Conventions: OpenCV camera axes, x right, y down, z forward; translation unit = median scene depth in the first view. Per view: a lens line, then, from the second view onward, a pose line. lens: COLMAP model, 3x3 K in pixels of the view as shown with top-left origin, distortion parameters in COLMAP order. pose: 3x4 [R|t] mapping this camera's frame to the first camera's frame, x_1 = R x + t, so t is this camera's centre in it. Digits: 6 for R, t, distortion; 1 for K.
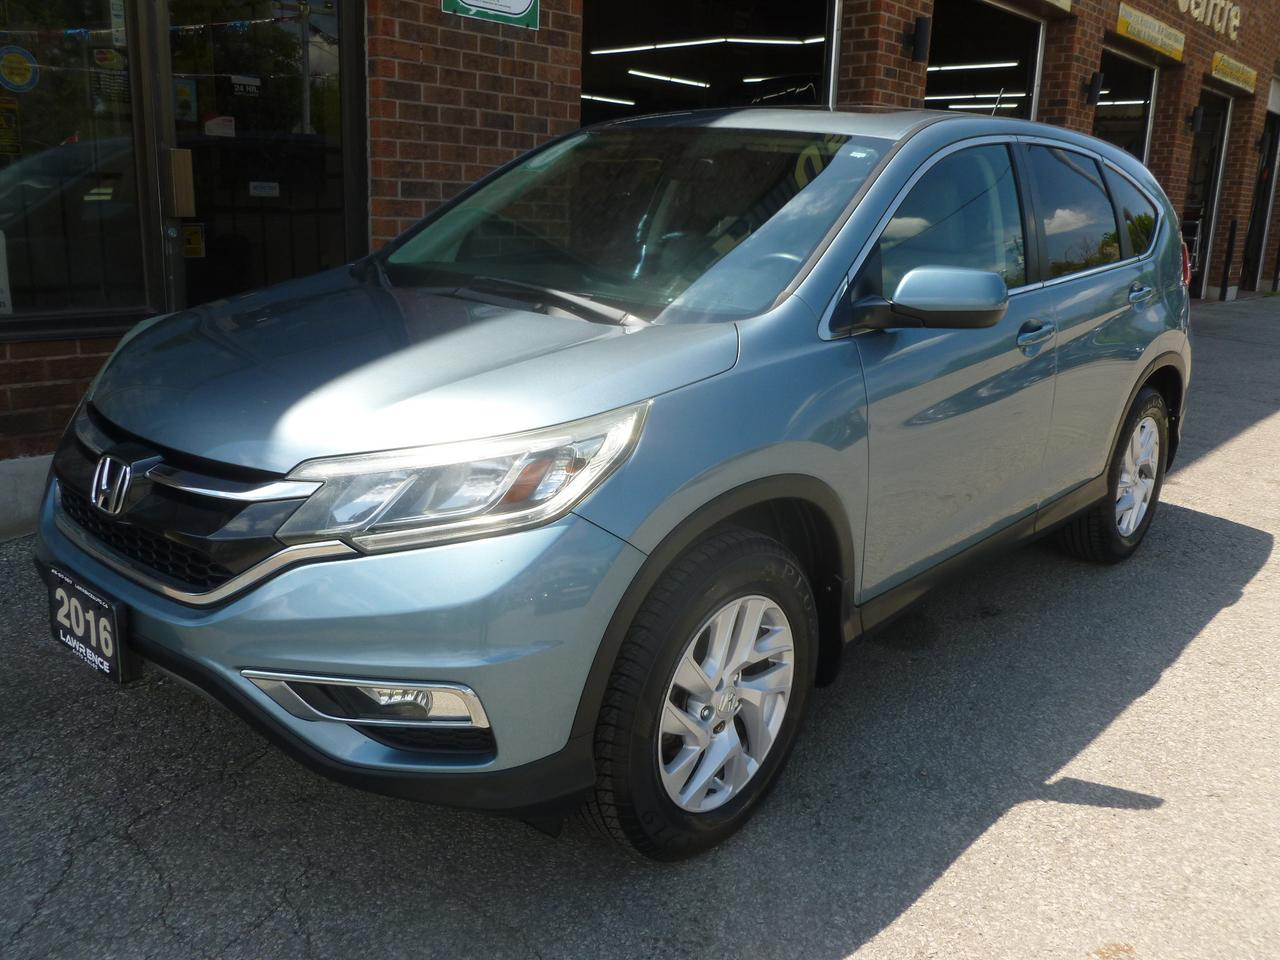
lens RADIAL K [[1095.4, 0, 640.0], [0, 1095.4, 480.0], [0, 0, 1]] dist [-0.027392, 0.004621]
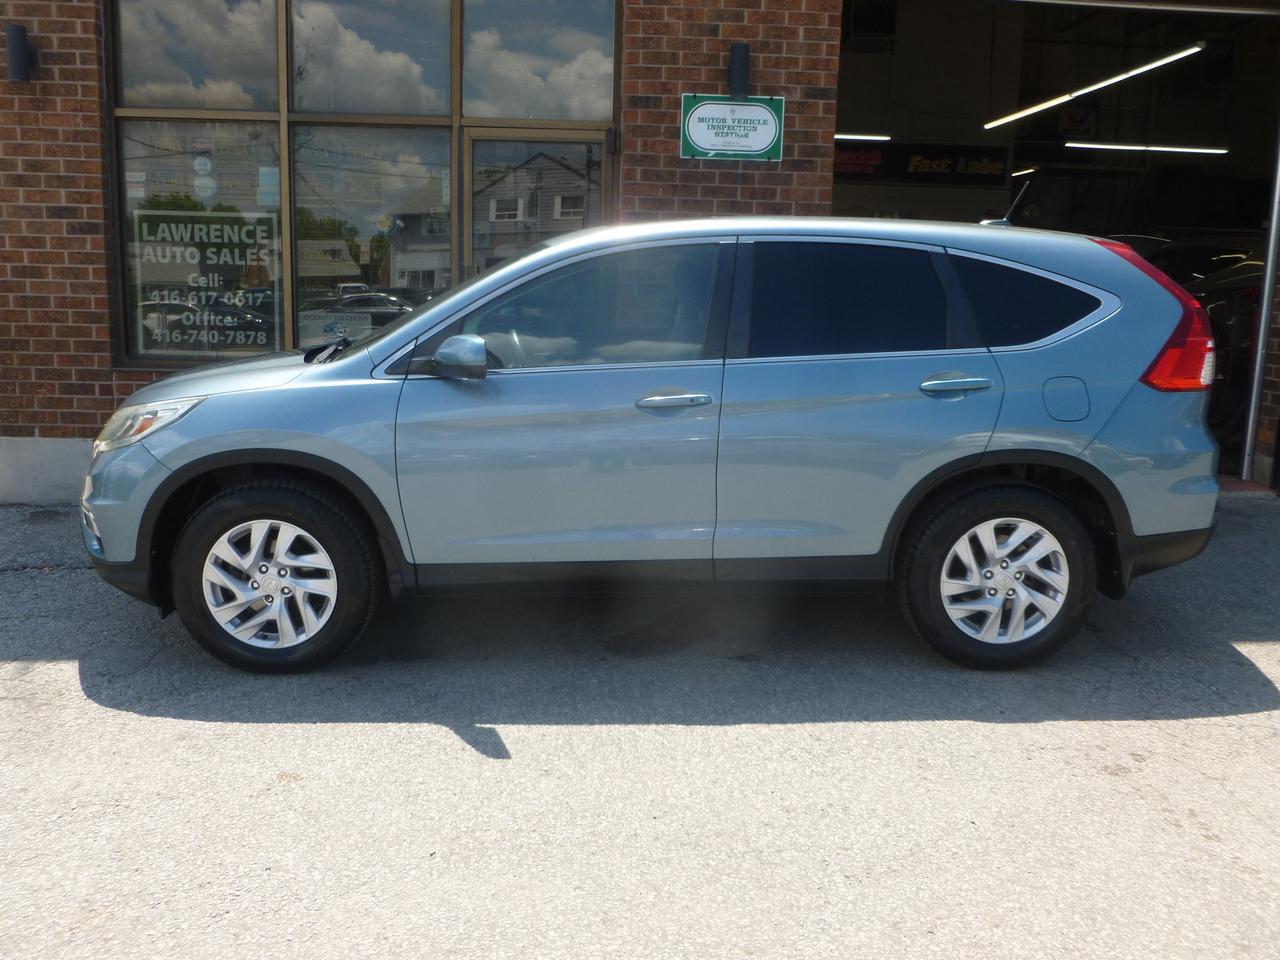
lens RADIAL K [[1075.3, 0, 640.0], [0, 1075.3, 480.0], [0, 0, 1]] dist [-0.033528, -0.000060]
pose [[0.684997, 0.115344, -0.719358, 0.783865], [-0.180915, 0.983390, -0.014594, -0.015502], [0.705726, 0.140139, 0.694487, 0.113787]]
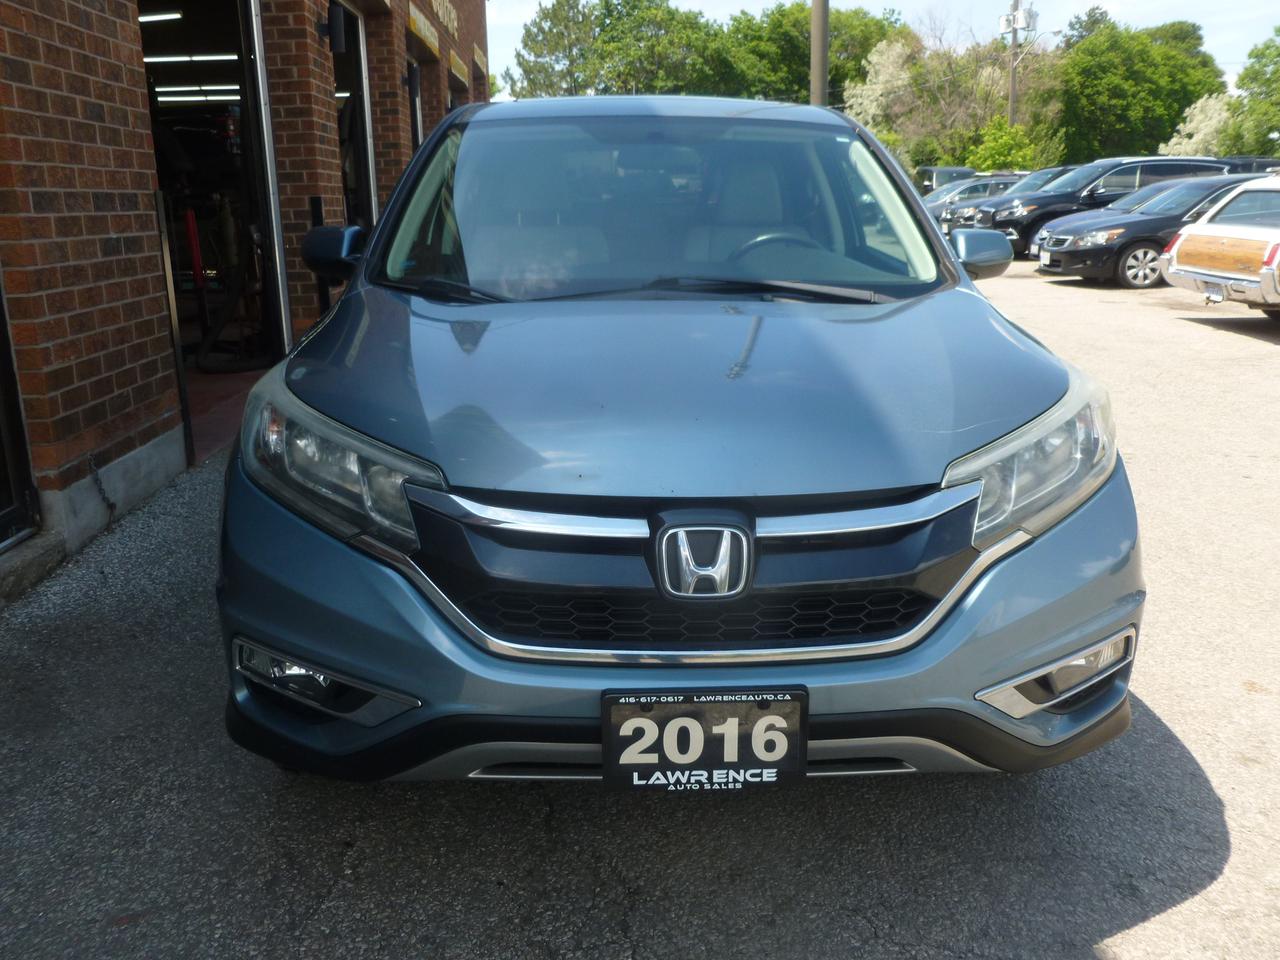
lens RADIAL K [[1095.4, 0, 640.0], [0, 1095.4, 480.0], [0, 0, 1]] dist [-0.027392, 0.004621]
pose [[0.725736, -0.215943, 0.653204, -0.453905], [0.212188, 0.973432, 0.086058, -0.057877], [-0.654433, 0.076146, 0.752276, 0.186547]]
